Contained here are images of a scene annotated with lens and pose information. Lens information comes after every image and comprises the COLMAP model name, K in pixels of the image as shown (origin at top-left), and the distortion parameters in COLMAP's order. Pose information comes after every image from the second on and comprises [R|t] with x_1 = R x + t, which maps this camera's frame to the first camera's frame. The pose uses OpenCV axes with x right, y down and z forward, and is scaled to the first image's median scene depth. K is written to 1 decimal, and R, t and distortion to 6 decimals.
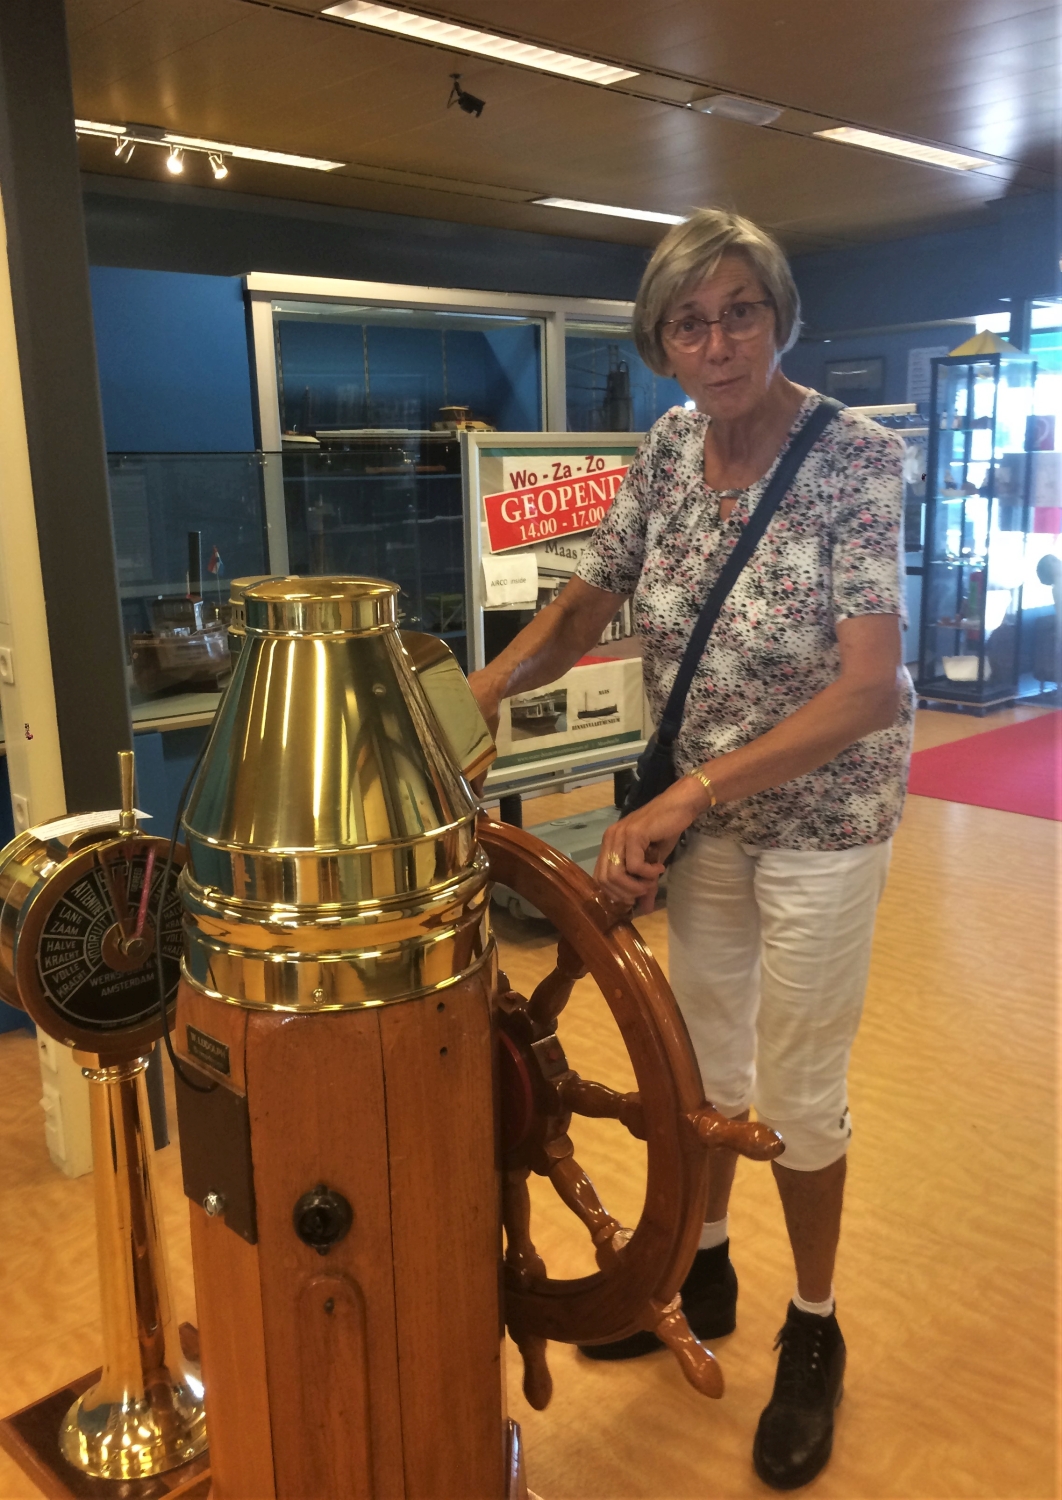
lens RADIAL K [[1284.5, 0, 531.0], [0, 1284.5, 750.0], [0, 0, 1]] dist [0.001195, 0.001691]
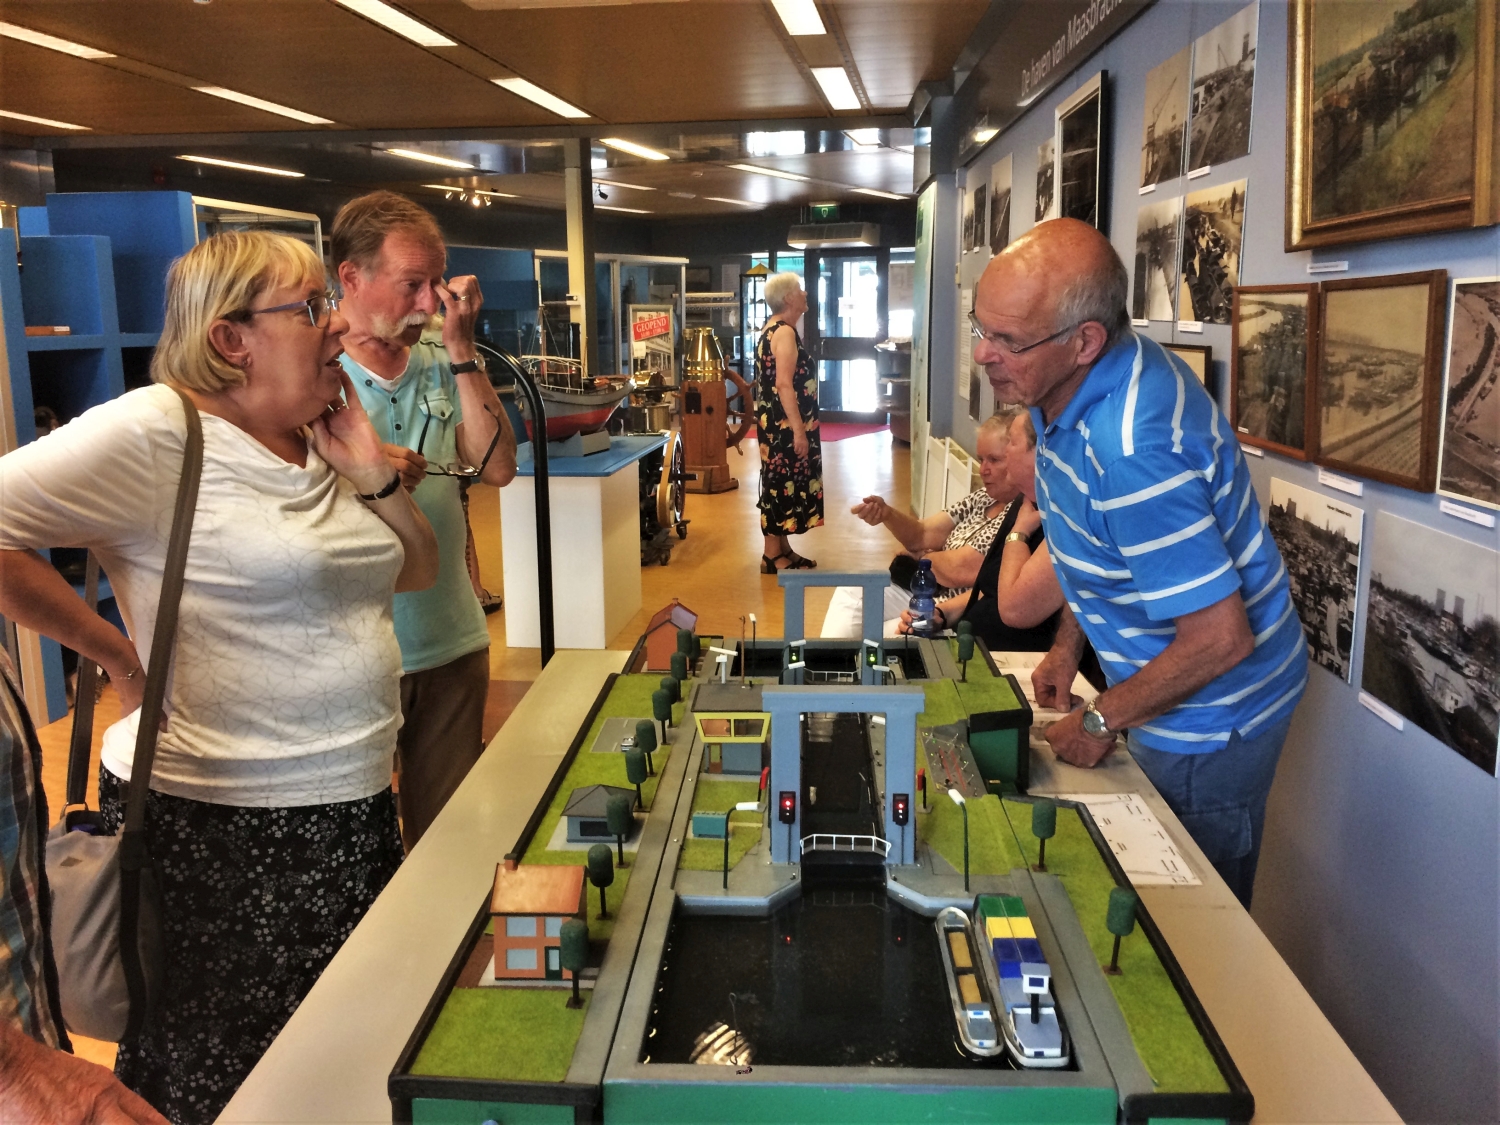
lens RADIAL K [[1285.4, 0, 750.0], [0, 1285.4, 562.5], [0, 0, 1]] dist [0.010286, -0.001942]
pose [[0.938800, -0.052015, 0.340514, -0.699534], [0.064497, 0.997594, -0.025433, 0.399354], [-0.338371, 0.045838, 0.939896, -1.680597]]
